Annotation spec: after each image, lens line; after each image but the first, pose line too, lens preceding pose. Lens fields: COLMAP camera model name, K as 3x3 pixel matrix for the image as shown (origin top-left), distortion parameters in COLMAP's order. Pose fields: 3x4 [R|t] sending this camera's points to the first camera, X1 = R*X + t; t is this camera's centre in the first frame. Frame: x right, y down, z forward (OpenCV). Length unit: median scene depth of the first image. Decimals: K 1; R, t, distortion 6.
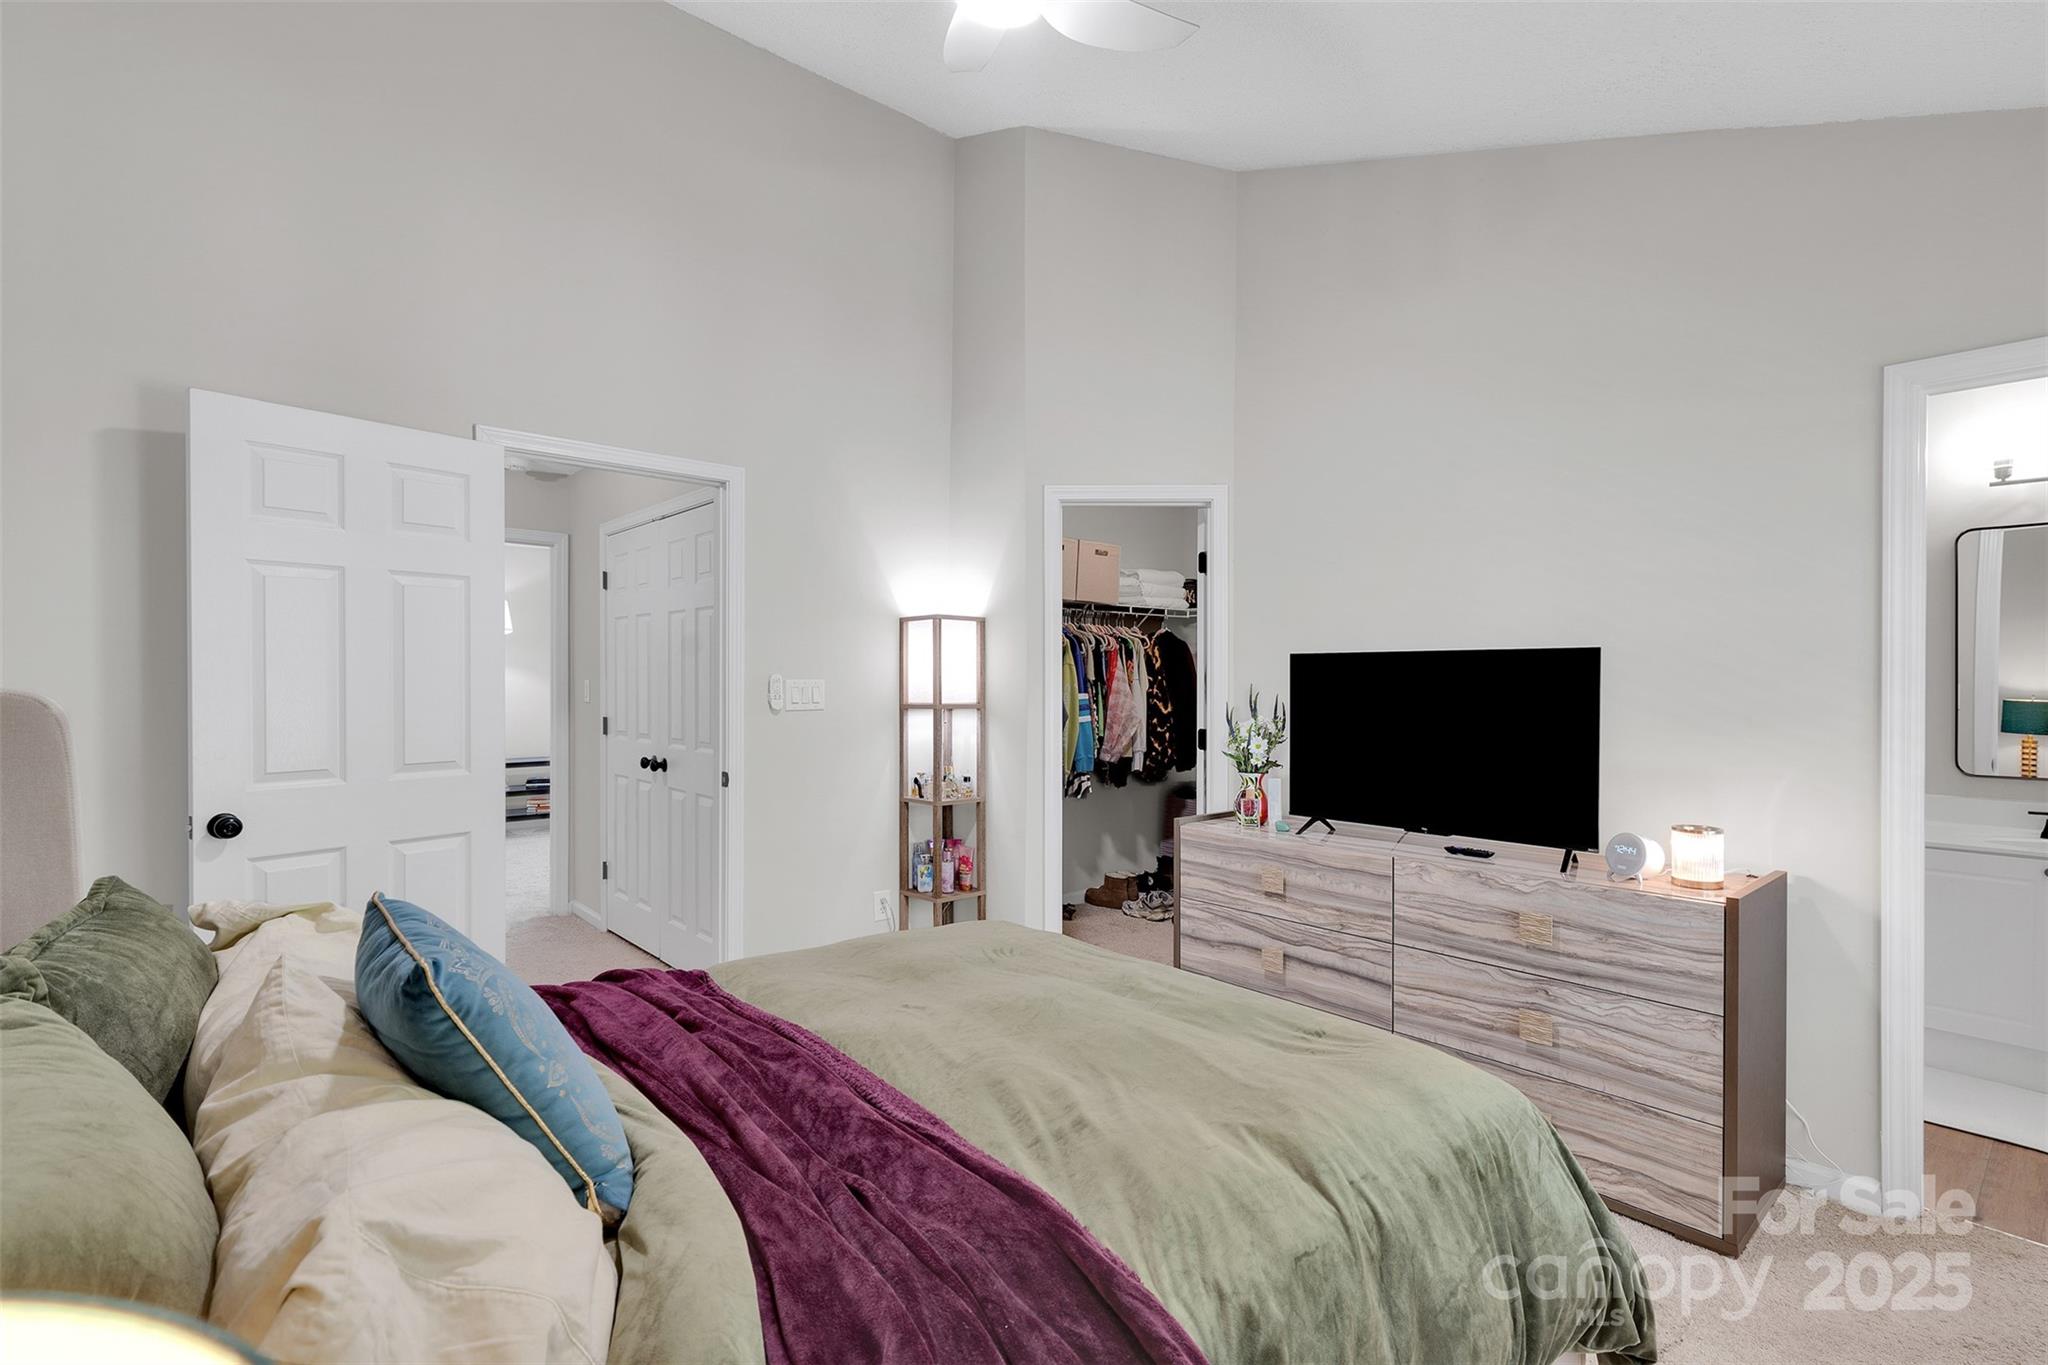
lens RADIAL K [[961.8, 0, 1038.1], [0, 961.8, 683.1], [0, 0, 1]] dist [-0.000818, 0.000015]
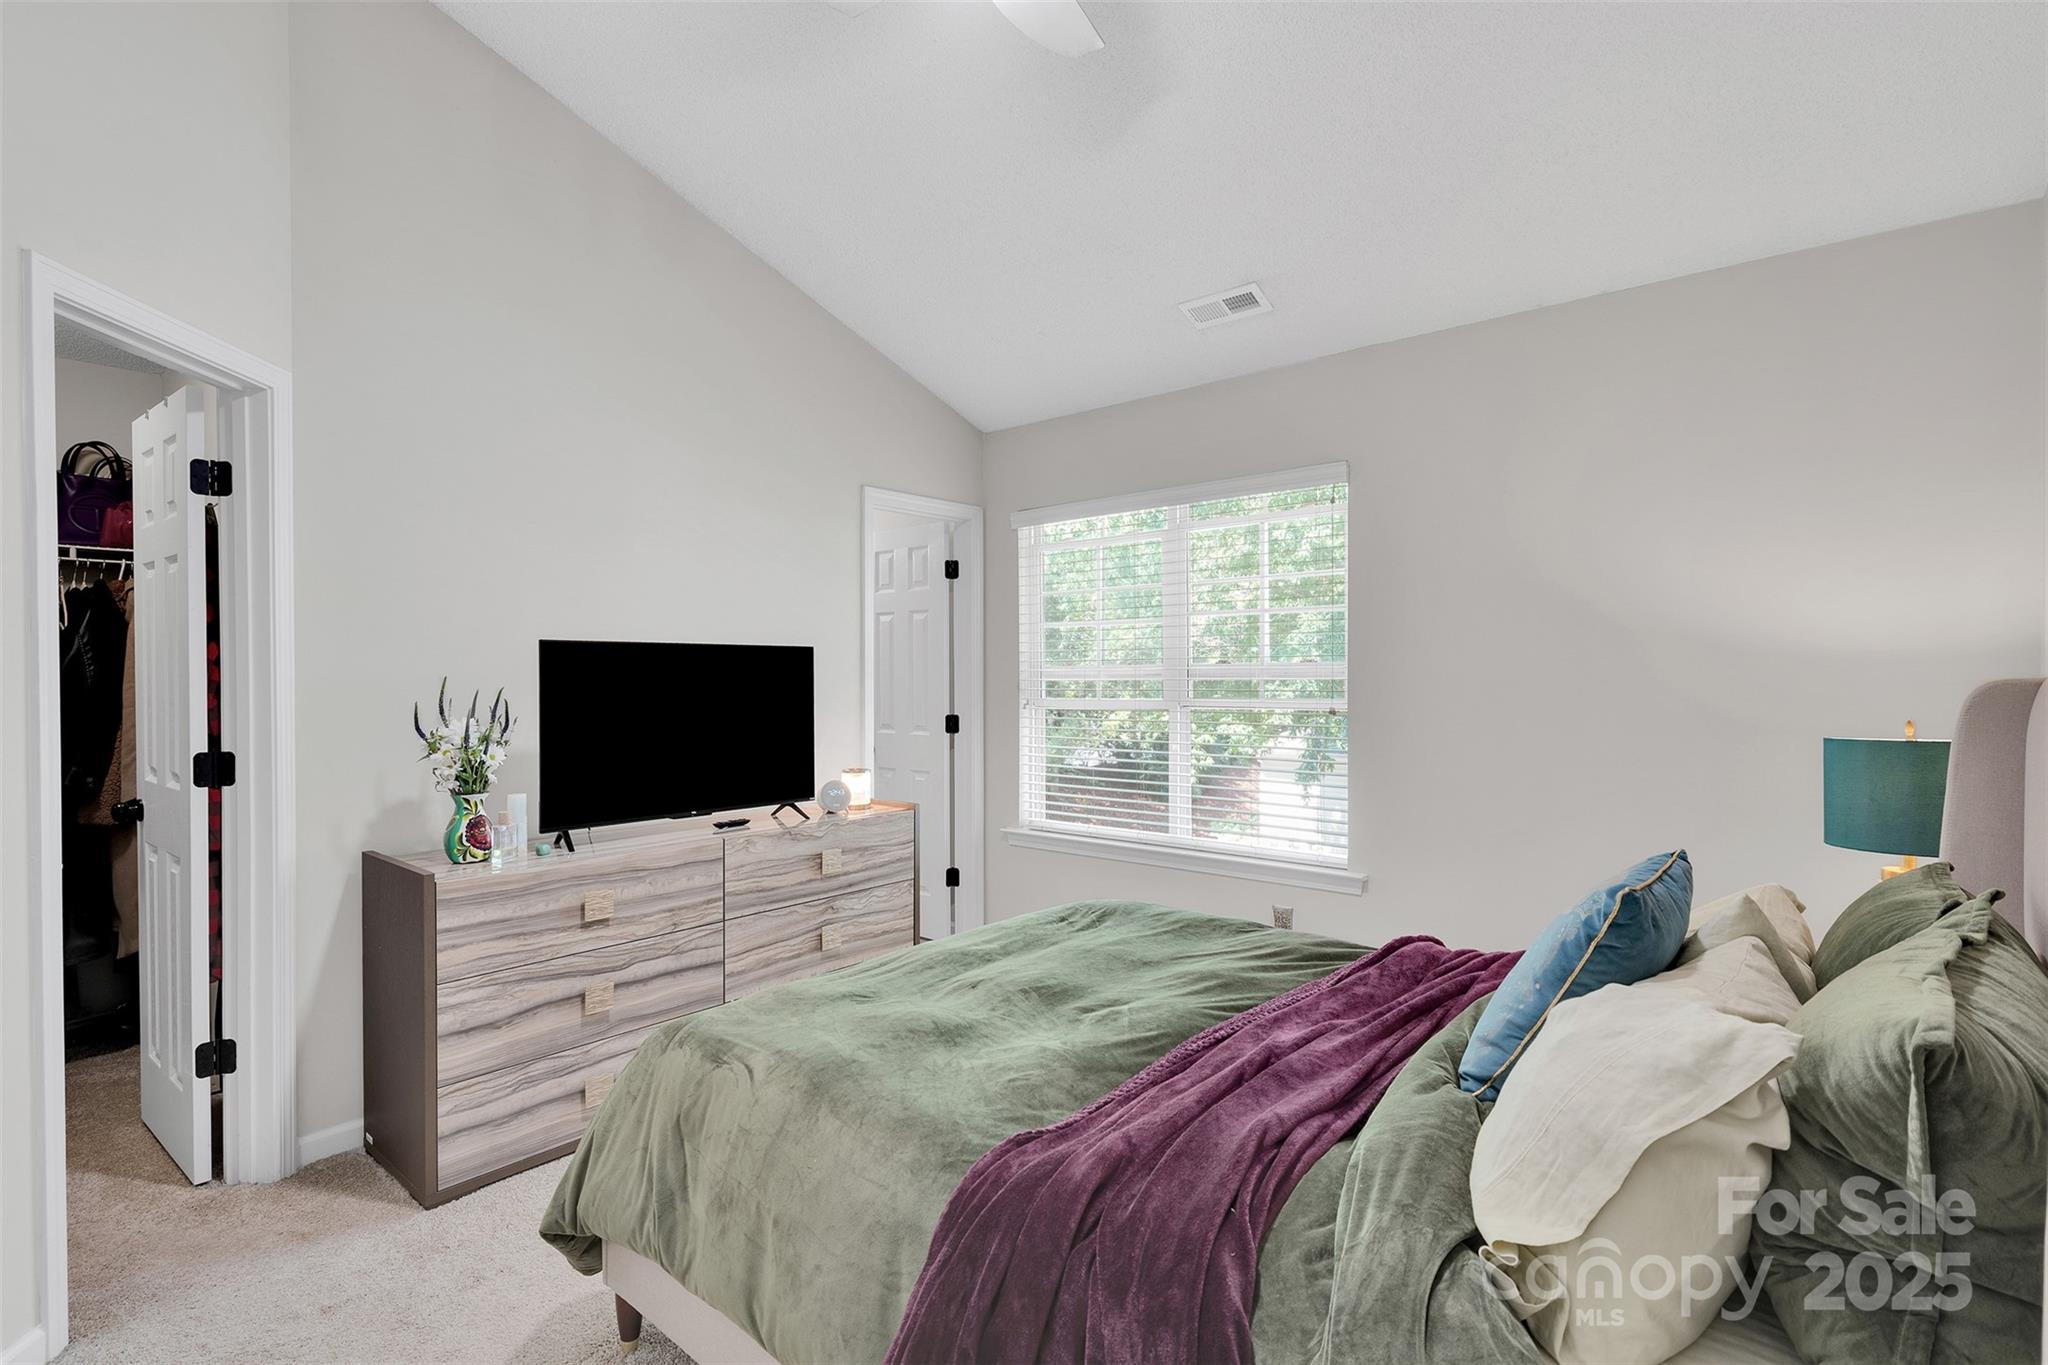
lens RADIAL K [[961.8, 0, 1040.0], [0, 961.8, 683.1], [0, 0, 1]] dist [-0.000818, 0.000015]
pose [[-0.156620, -0.010182, 0.987607, -0.729877], [0.003995, 0.999932, 0.010943, -0.000194], [-0.987651, 0.005659, -0.156568, 0.826471]]
